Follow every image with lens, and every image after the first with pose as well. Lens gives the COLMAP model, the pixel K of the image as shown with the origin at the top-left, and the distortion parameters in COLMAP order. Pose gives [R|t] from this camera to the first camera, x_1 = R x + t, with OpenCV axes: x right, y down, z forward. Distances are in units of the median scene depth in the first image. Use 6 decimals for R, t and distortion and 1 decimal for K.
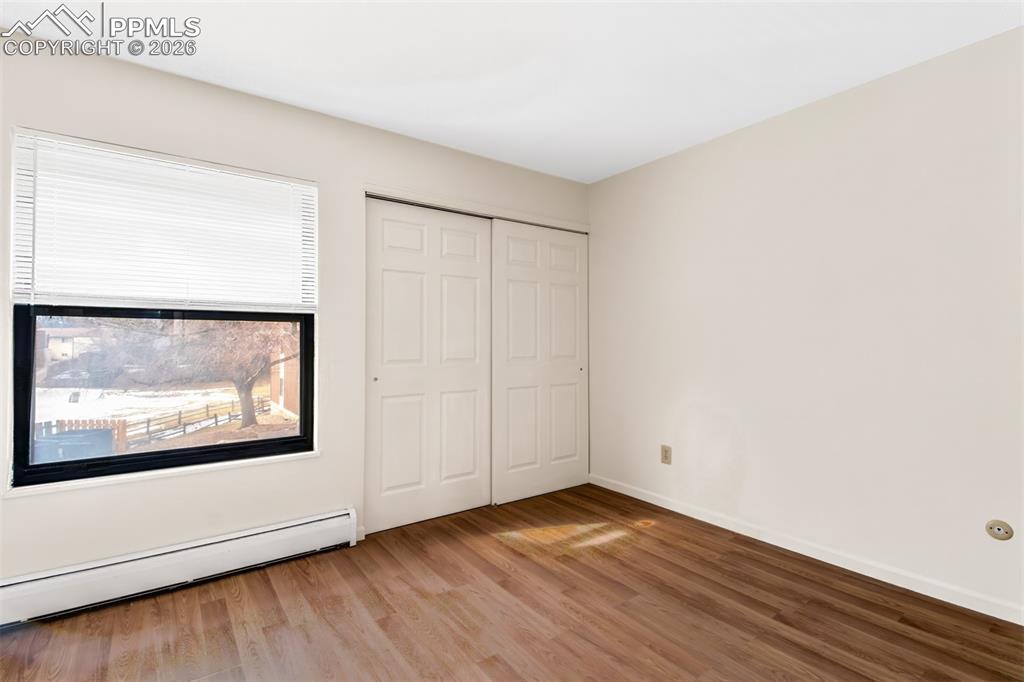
lens RADIAL K [[473.1, 0, 505.0], [0, 473.1, 337.3], [0, 0, 1]] dist [-0.008933, -0.001421]
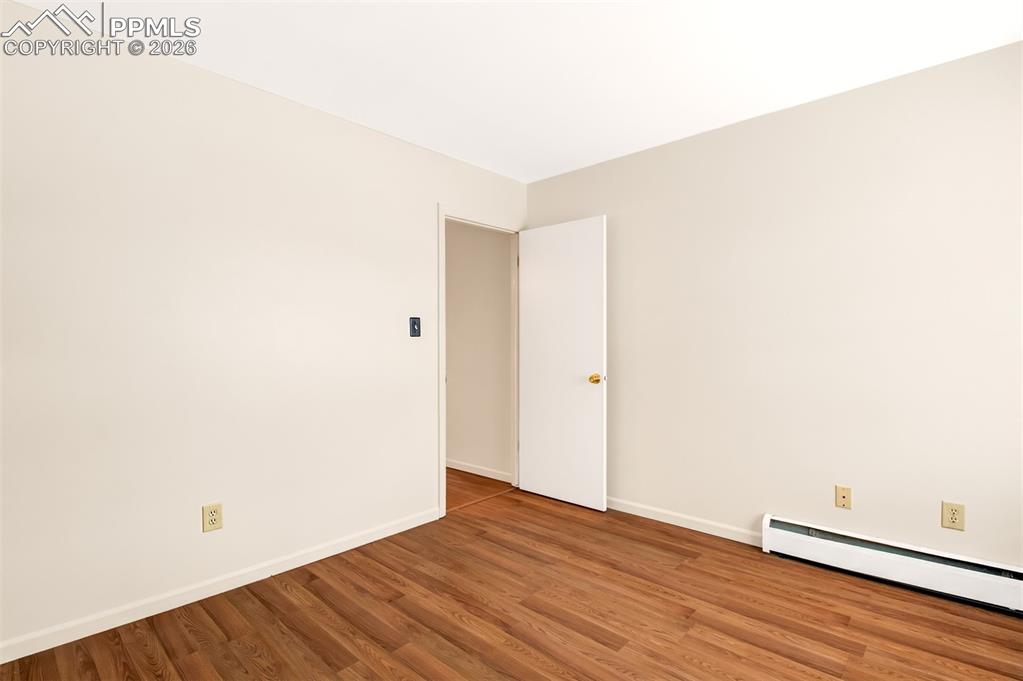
lens RADIAL K [[472.6, 0, 522.6], [0, 472.6, 341.5], [0, 0, 1]] dist [-0.008933, -0.001421]
pose [[-0.972000, 0.001015, -0.234979, 0.193386], [0.000342, 0.999996, 0.002908, 0.003521], [0.234980, 0.002747, -0.971996, 1.179210]]
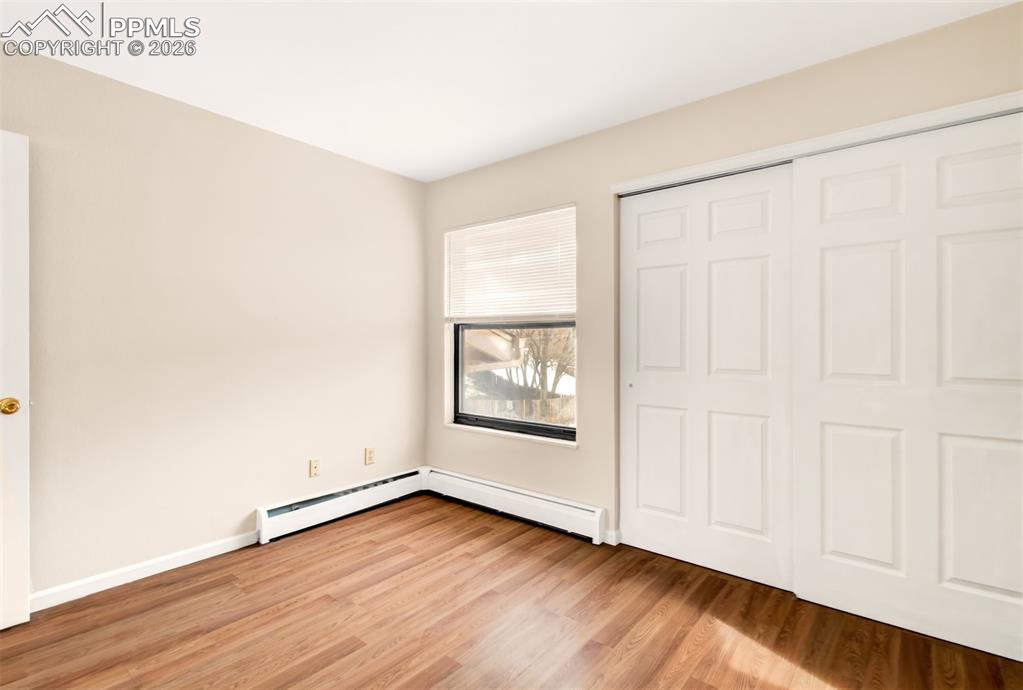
lens RADIAL K [[472.6, 0, 518.1], [0, 472.6, 344.8], [0, 0, 1]] dist [-0.008933, -0.001421]
pose [[0.272280, 0.000893, -0.962218, 0.638534], [-0.000617, 1.000000, 0.000753, 0.006738], [0.962218, 0.000389, 0.272280, 0.573881]]
